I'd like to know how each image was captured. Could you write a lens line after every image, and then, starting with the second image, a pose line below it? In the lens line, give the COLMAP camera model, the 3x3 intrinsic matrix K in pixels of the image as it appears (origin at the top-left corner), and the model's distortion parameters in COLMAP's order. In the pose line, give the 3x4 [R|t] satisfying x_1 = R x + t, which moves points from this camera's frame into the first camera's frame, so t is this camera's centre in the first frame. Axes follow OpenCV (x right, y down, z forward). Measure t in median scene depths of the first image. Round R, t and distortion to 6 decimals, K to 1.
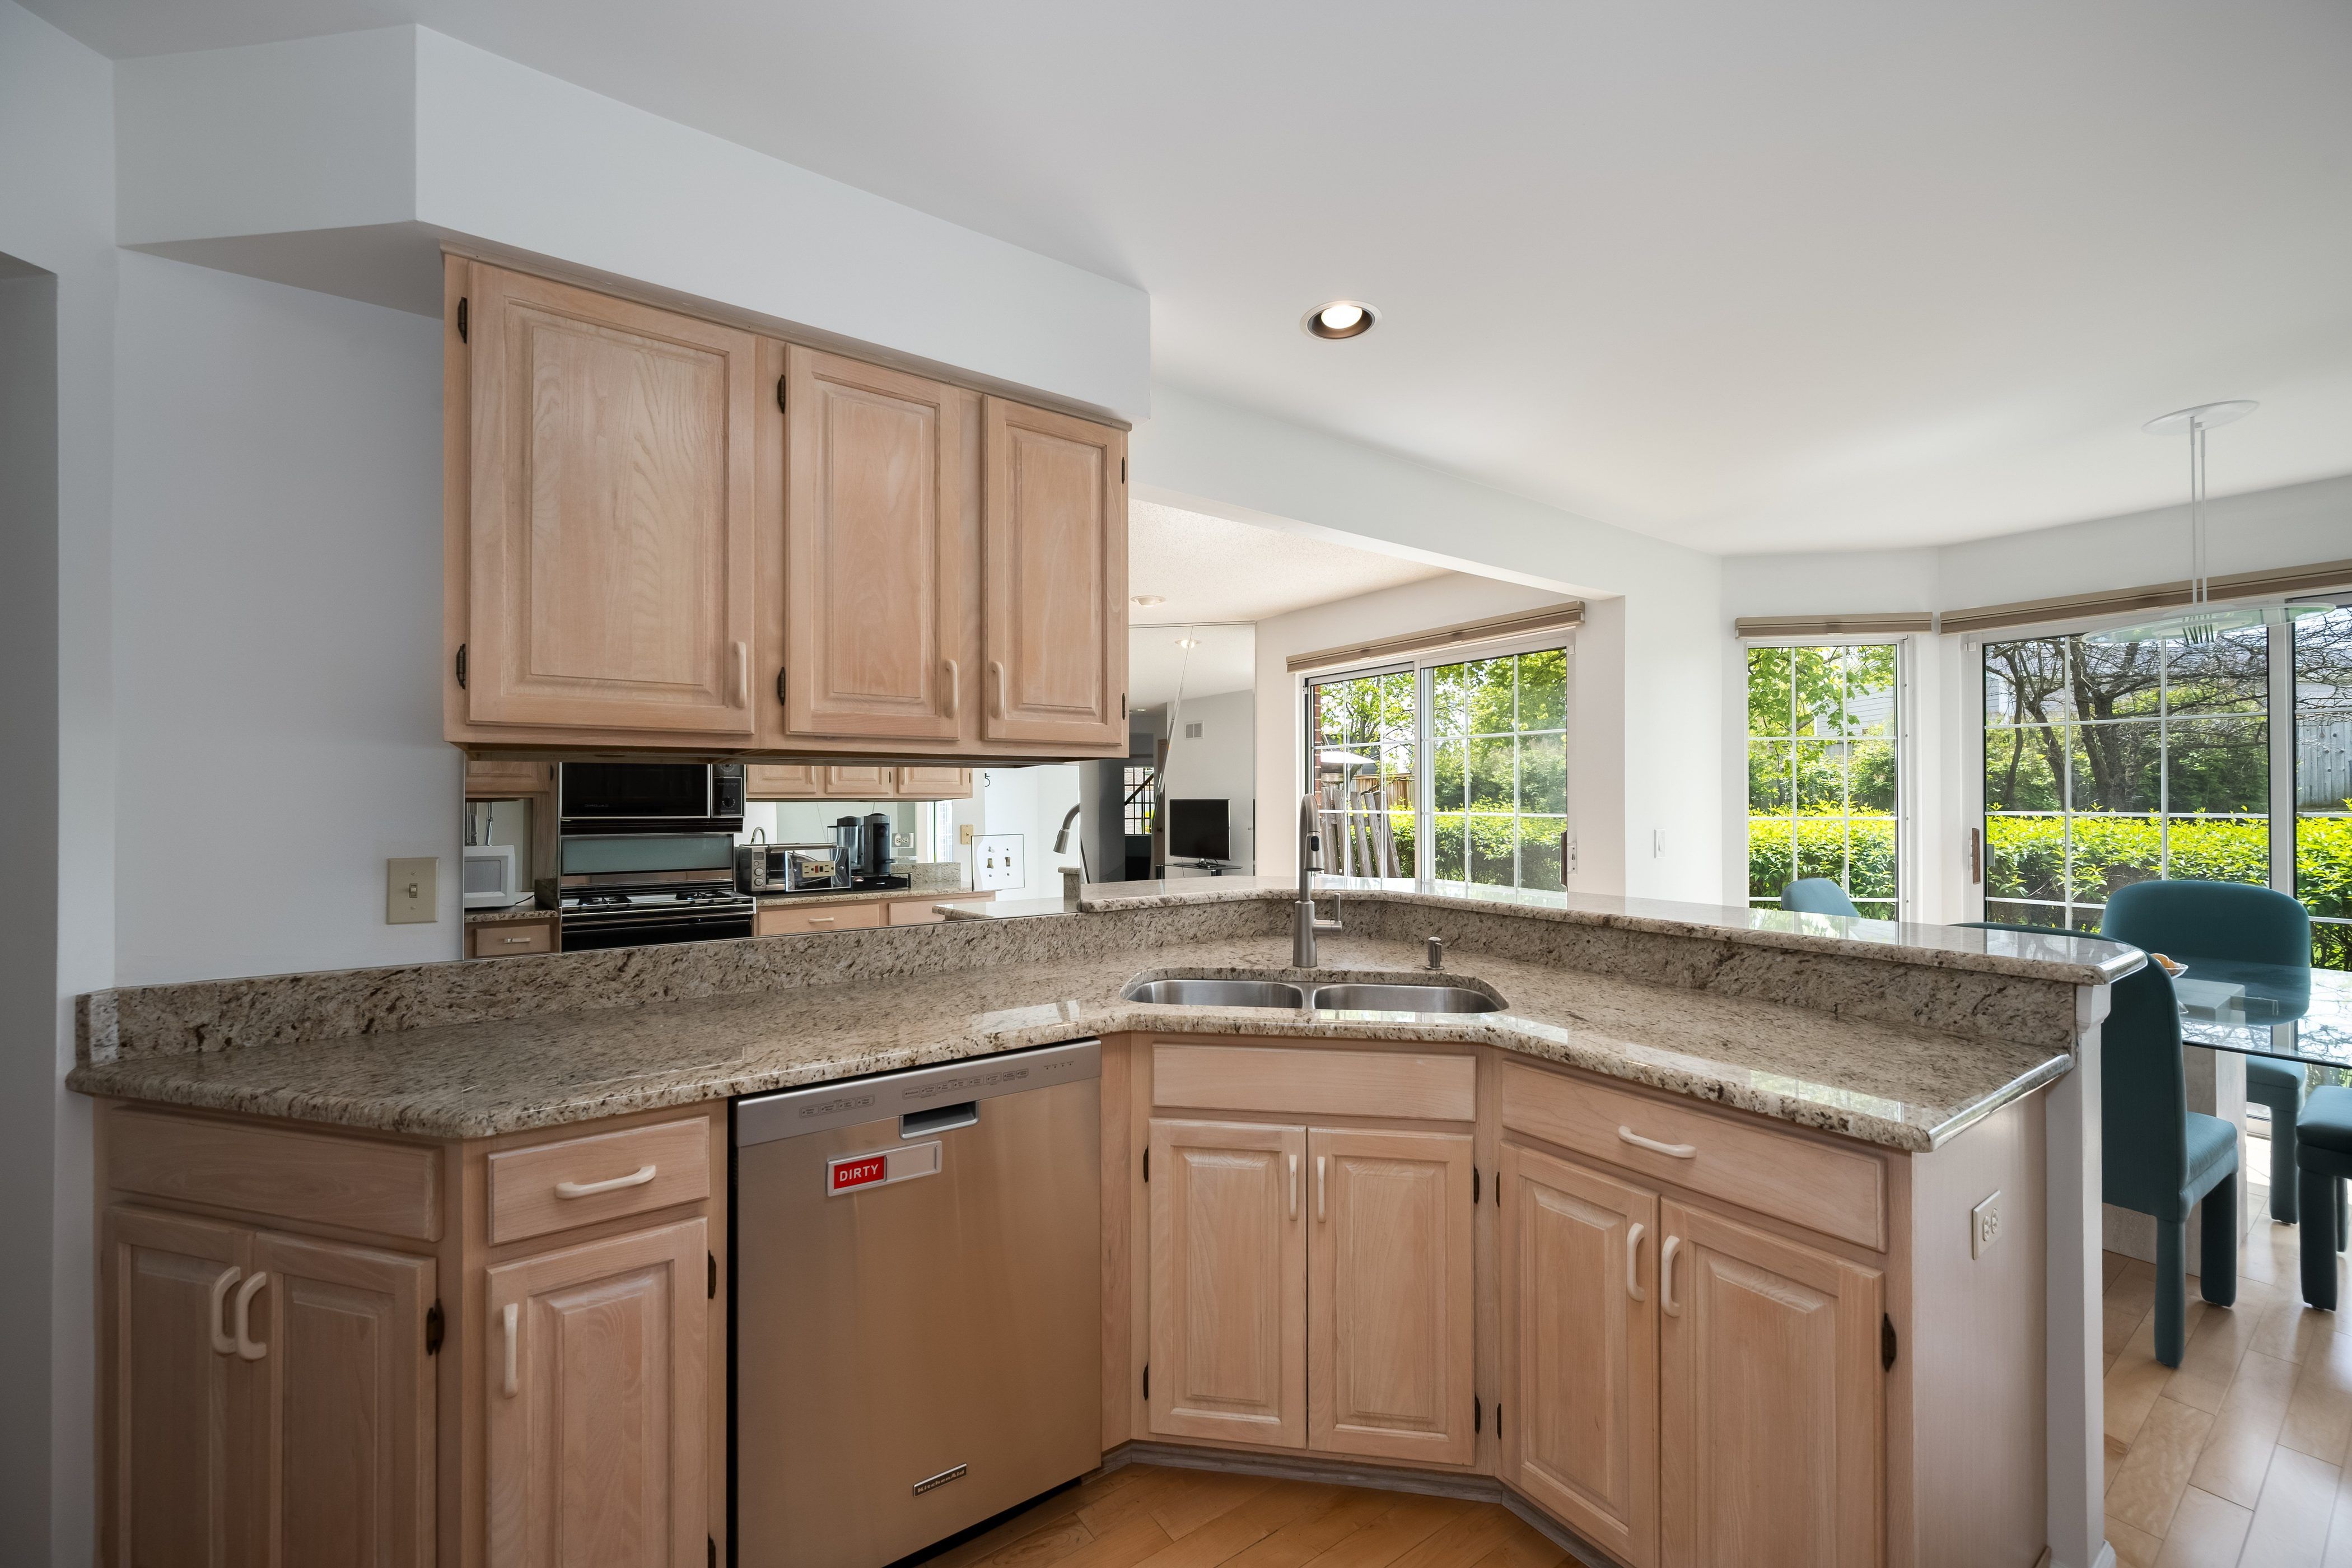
lens RADIAL K [[936.3, 0, 1185.5], [0, 936.3, 786.8], [0, 0, 1]] dist [0.003590, -0.000080]
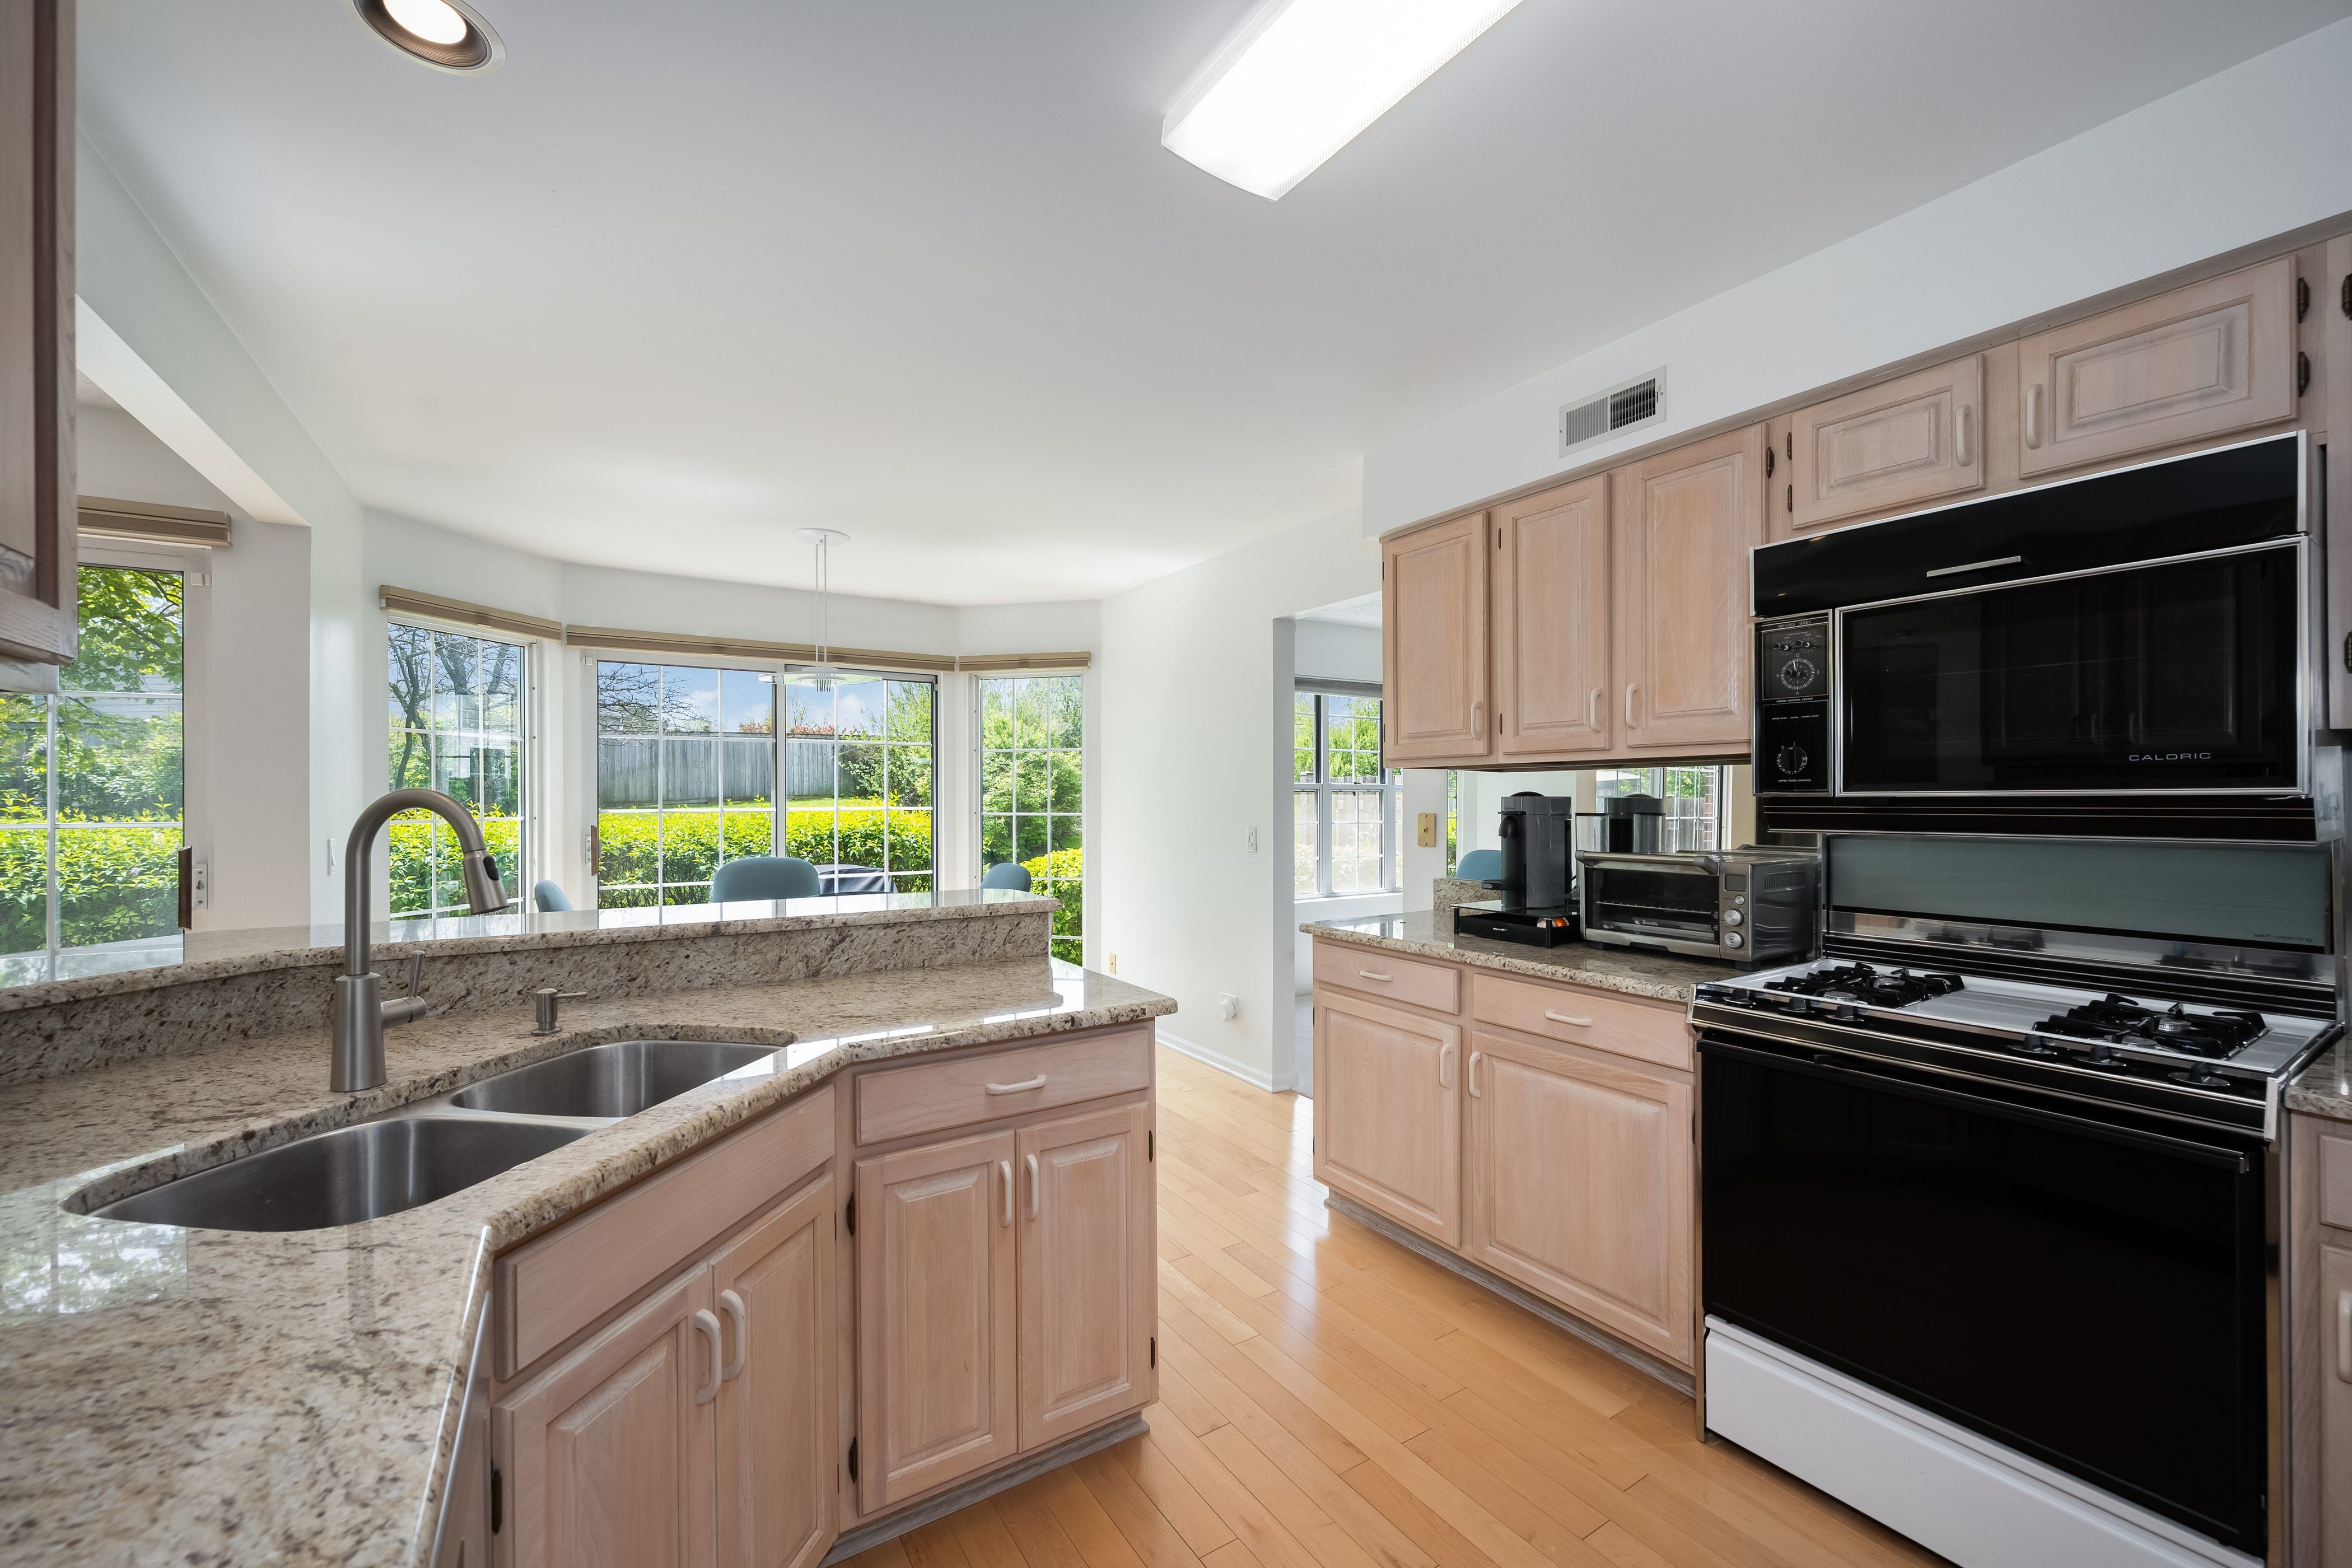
lens RADIAL K [[936.3, 0, 1184.3], [0, 936.3, 795.0], [0, 0, 1]] dist [0.003590, -0.000080]
pose [[0.040366, 0.002904, 0.999181, -0.485266], [-0.010011, 0.999947, -0.002502, 0.008483], [-0.999135, -0.009902, 0.040393, 0.530546]]
